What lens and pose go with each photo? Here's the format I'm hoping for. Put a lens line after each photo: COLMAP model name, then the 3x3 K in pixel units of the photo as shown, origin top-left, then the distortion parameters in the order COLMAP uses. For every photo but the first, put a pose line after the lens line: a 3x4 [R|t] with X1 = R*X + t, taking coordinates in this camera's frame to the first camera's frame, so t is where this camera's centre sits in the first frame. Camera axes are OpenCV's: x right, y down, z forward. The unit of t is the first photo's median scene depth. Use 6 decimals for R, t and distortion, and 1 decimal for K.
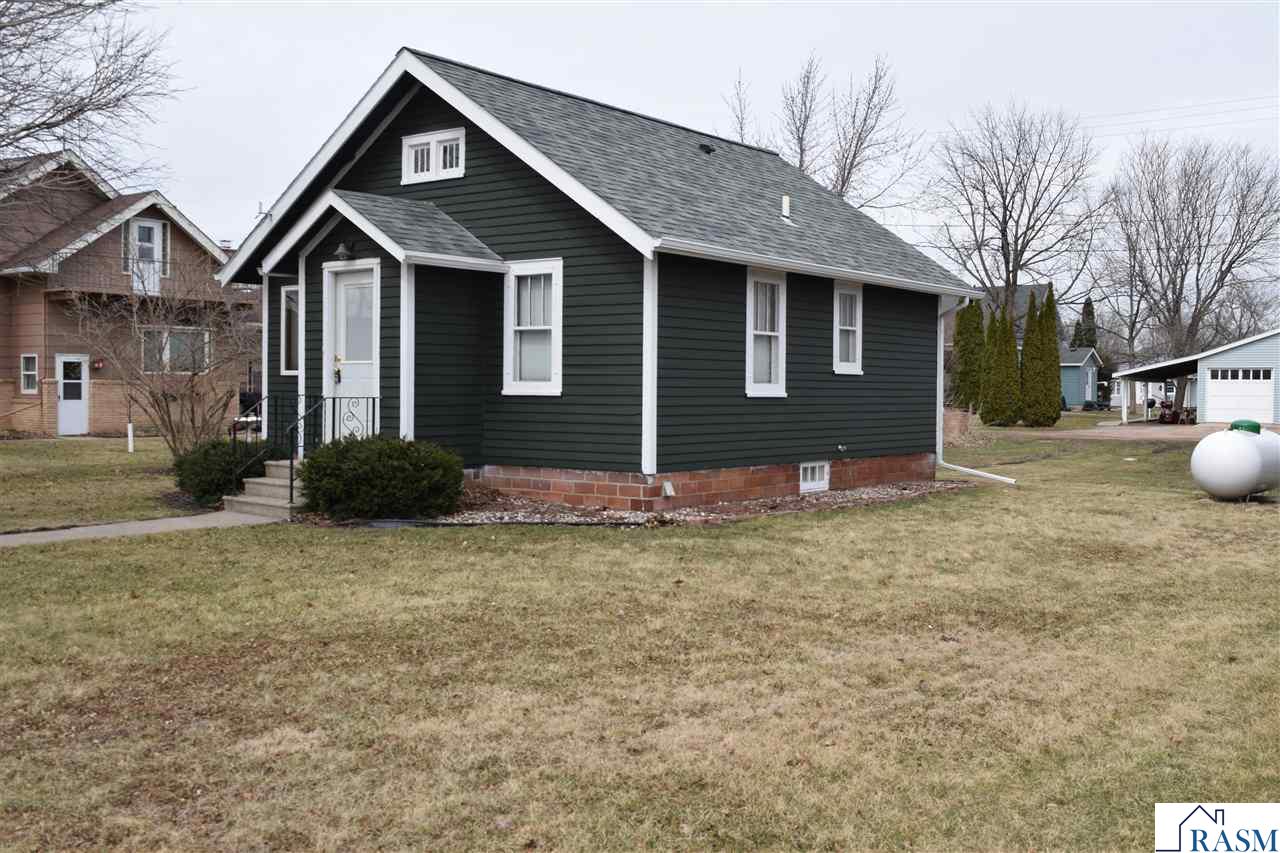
lens RADIAL K [[1282.4, 0, 640.0], [0, 1282.4, 426.5], [0, 0, 1]] dist [-0.005415, -0.001359]
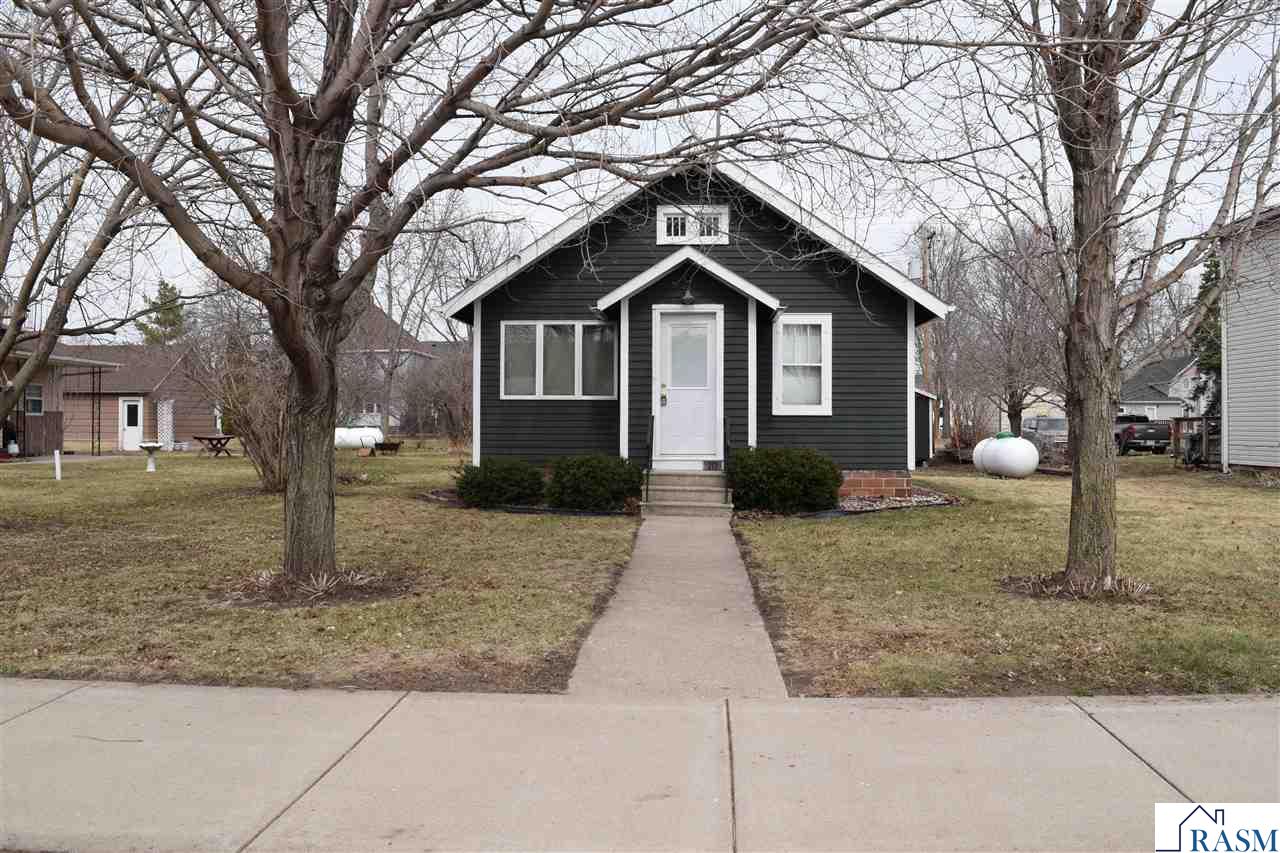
lens RADIAL K [[993.5, 0, 644.0], [0, 993.5, 421.2], [0, 0, 1]] dist [-0.092966, 0.004377]
pose [[0.813925, -0.005907, 0.580939, -0.819840], [0.023279, 0.999477, -0.022453, 0.000573], [-0.580503, 0.031798, 0.813637, 0.269607]]
